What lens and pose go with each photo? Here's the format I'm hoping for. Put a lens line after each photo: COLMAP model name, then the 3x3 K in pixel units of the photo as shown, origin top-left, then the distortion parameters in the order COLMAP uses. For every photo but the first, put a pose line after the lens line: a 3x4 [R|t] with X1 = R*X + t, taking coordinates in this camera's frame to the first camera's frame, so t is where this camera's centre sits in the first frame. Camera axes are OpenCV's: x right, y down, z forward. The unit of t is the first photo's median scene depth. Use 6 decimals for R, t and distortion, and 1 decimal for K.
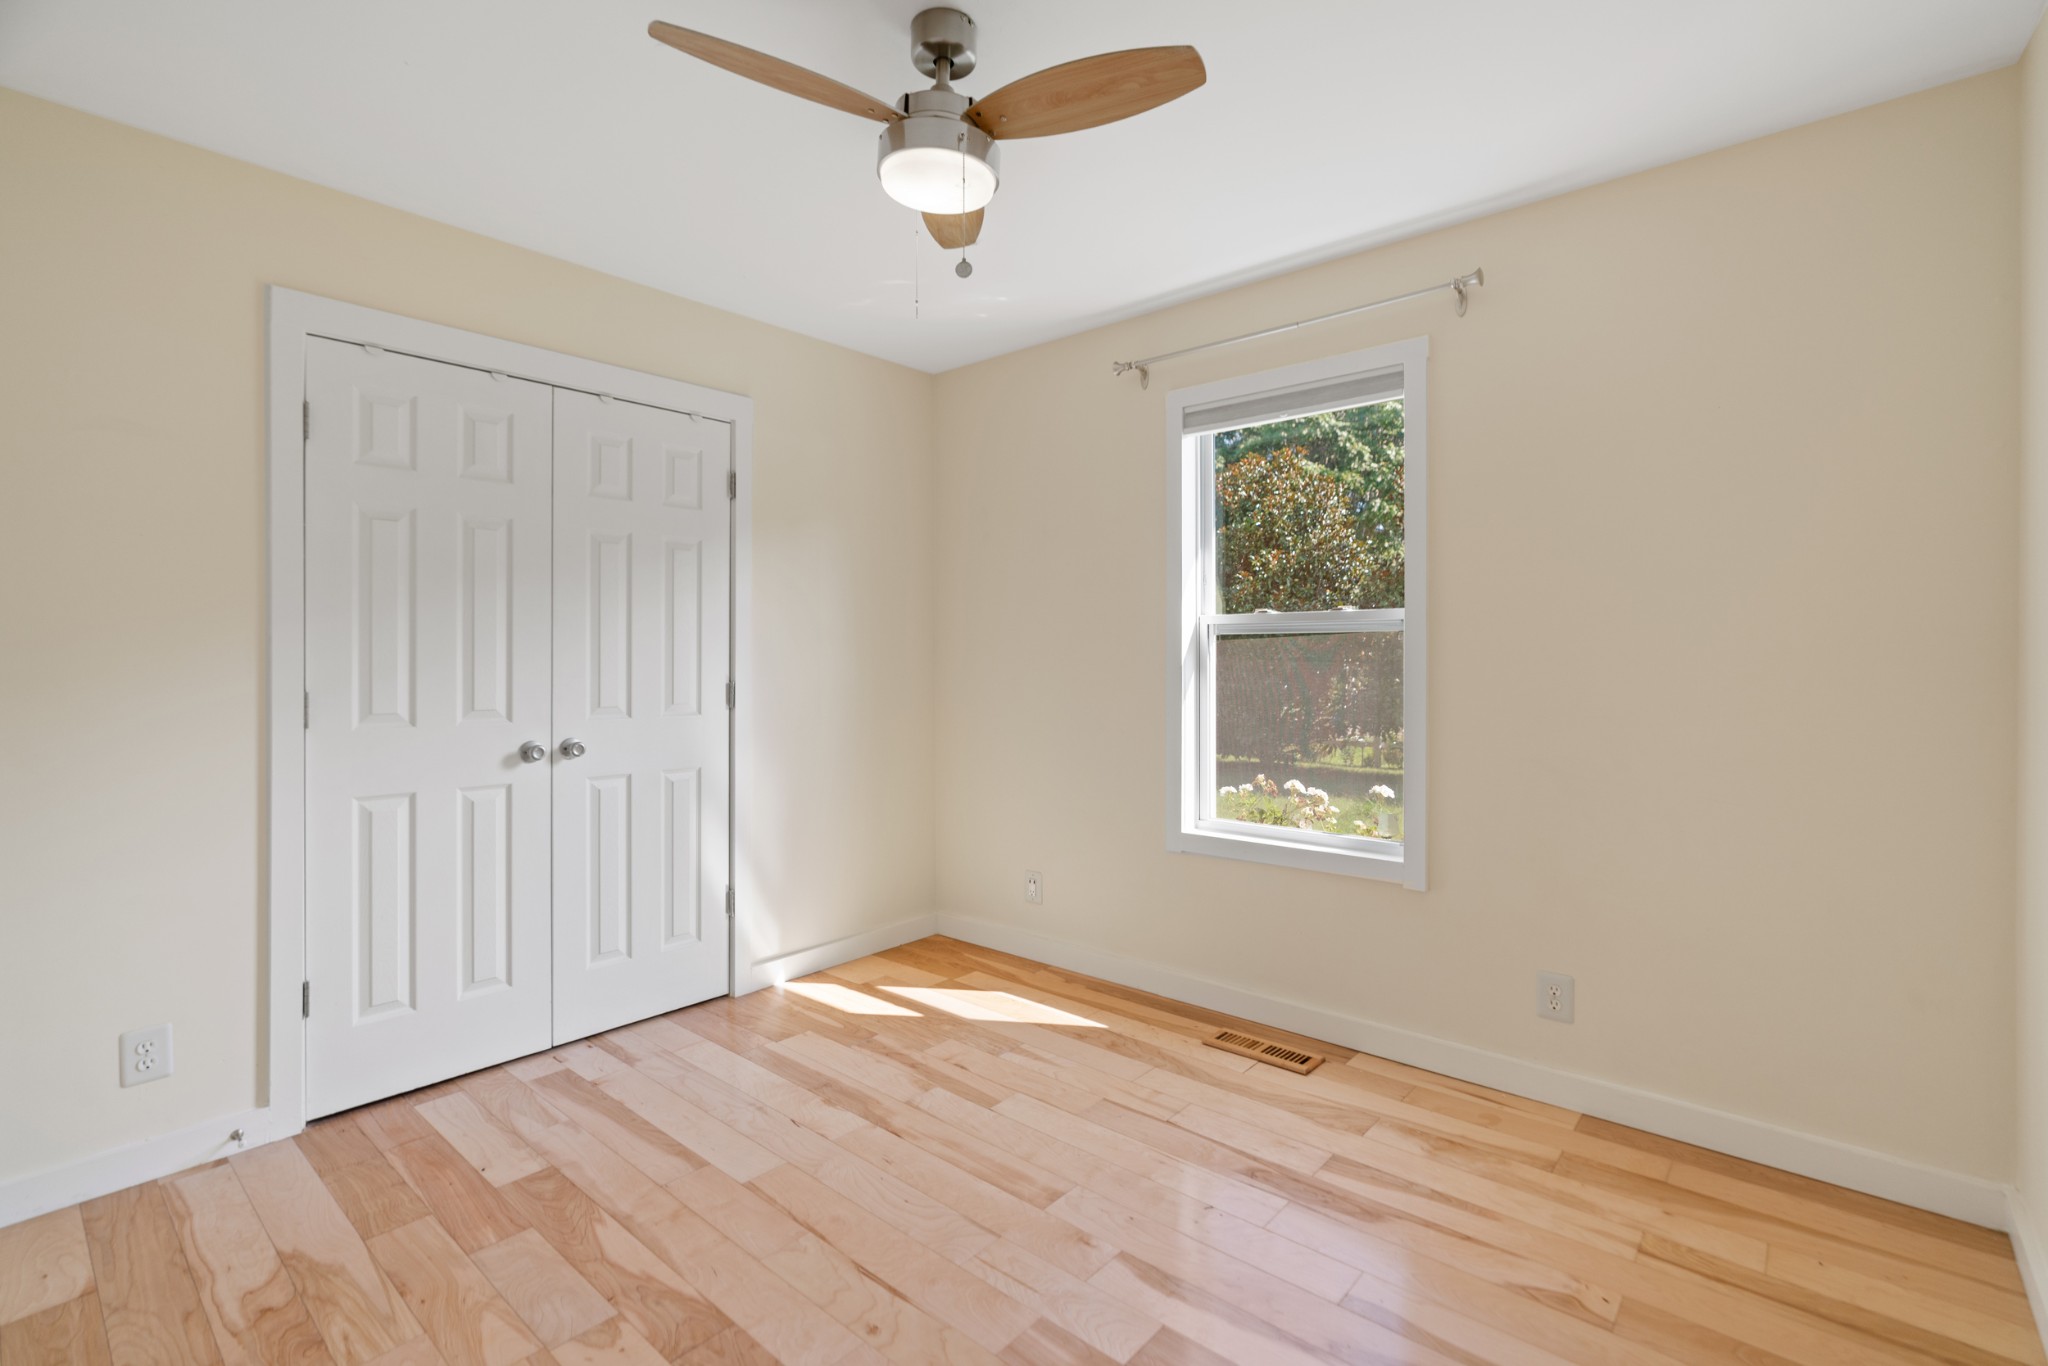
lens RADIAL K [[944.2, 0, 1024.0], [0, 944.2, 683.0], [0, 0, 1]] dist [0.000130, 0.000592]
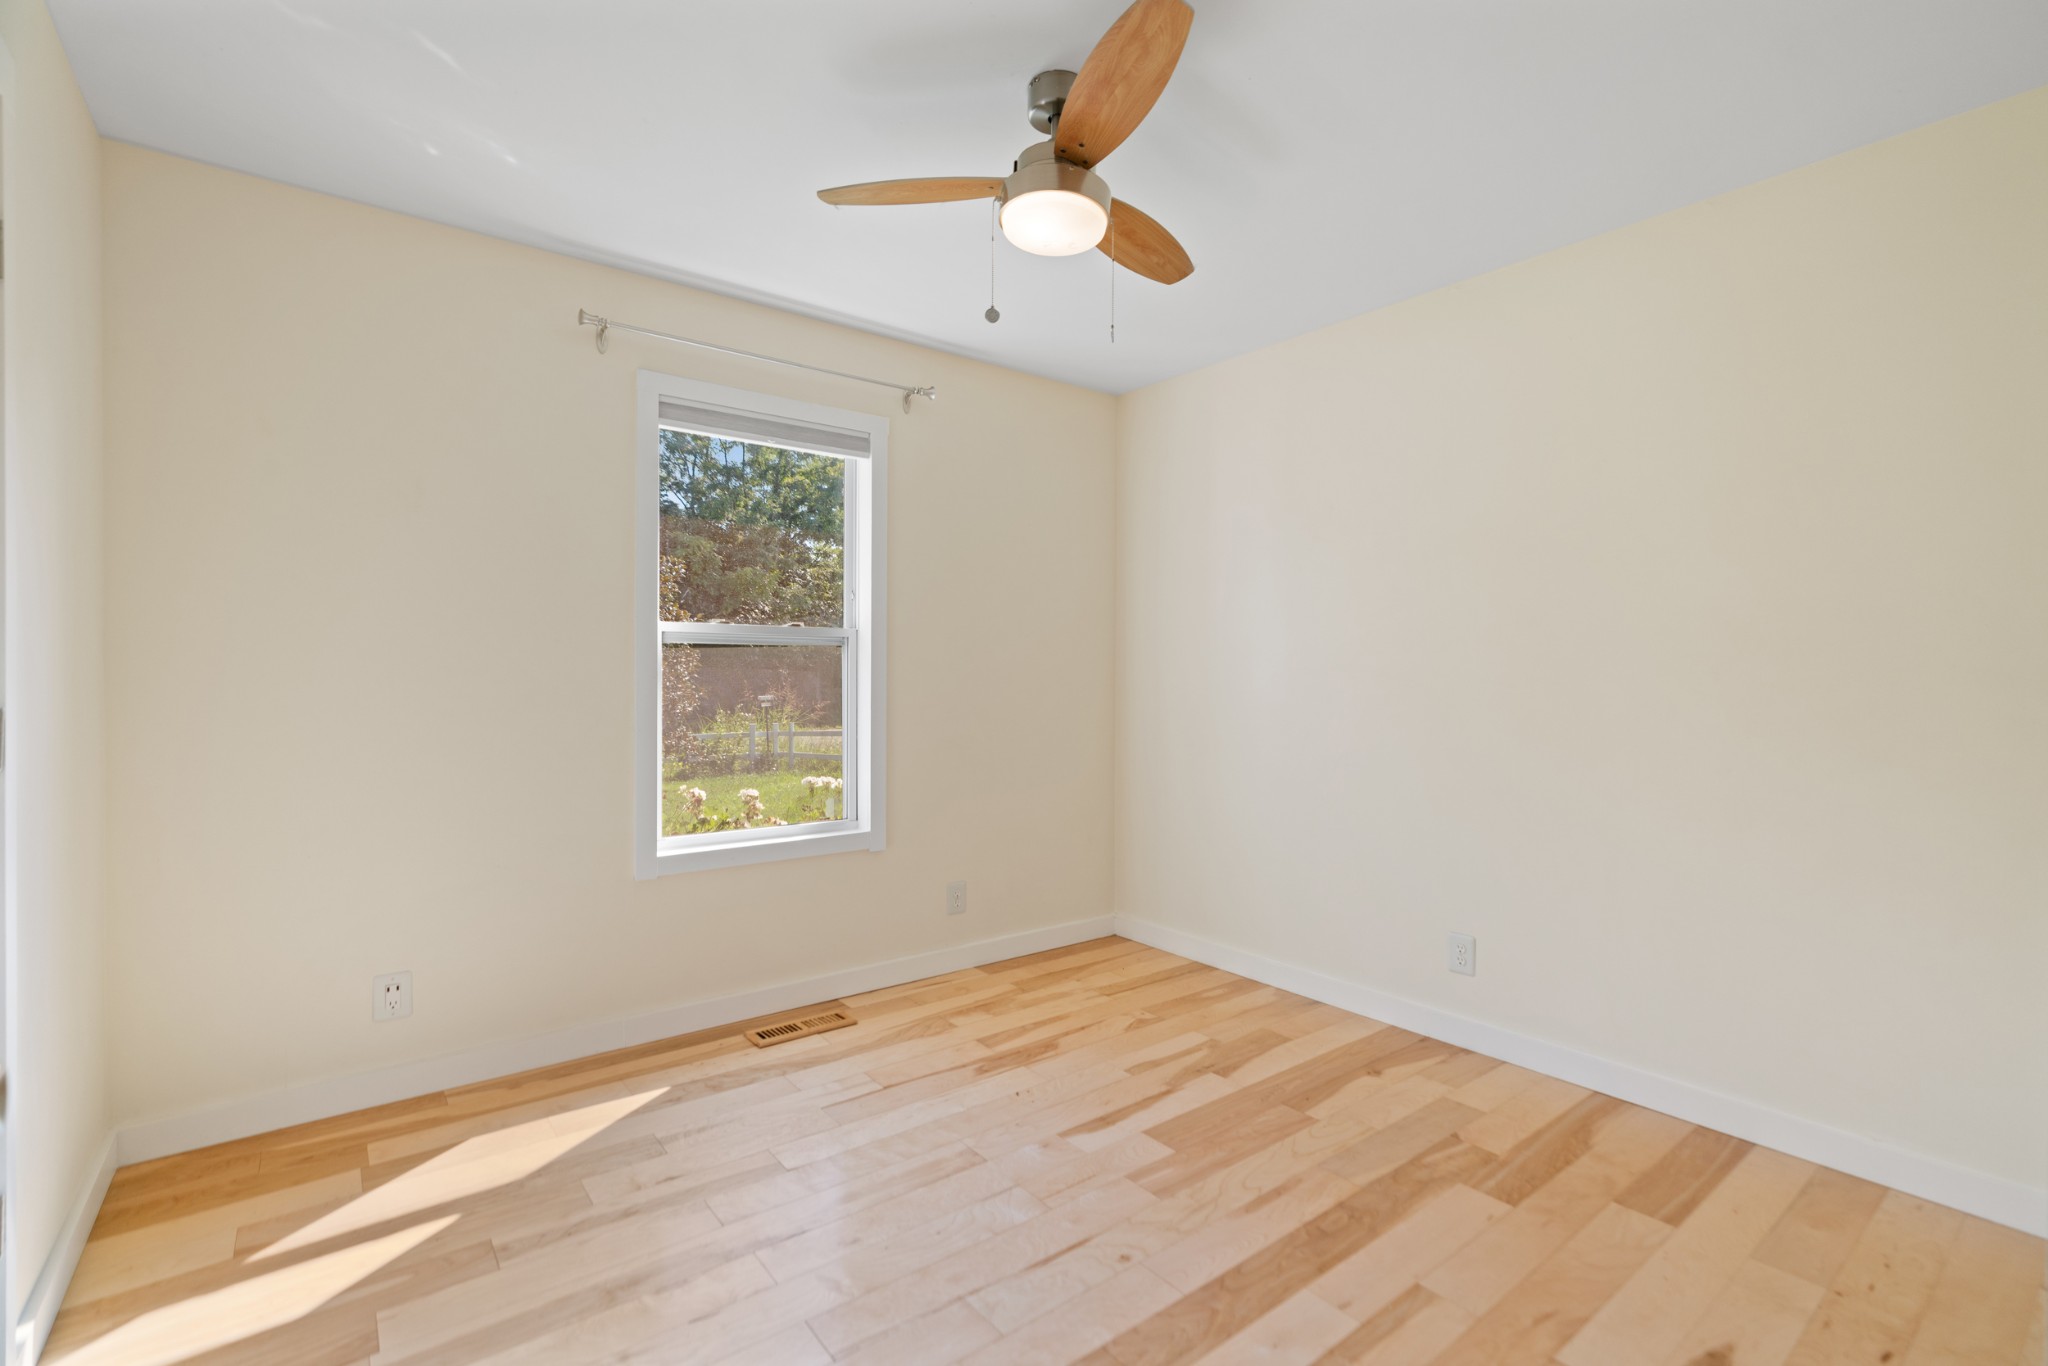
lens RADIAL K [[958.1, 0, 1021.1], [0, 958.1, 707.0], [0, 0, 1]] dist [0.000543, 0.000843]
pose [[0.170308, -0.026486, 0.985035, -0.854802], [0.025644, 0.999419, 0.022439, 0.001704], [-0.985057, 0.021439, 0.170888, 0.608701]]
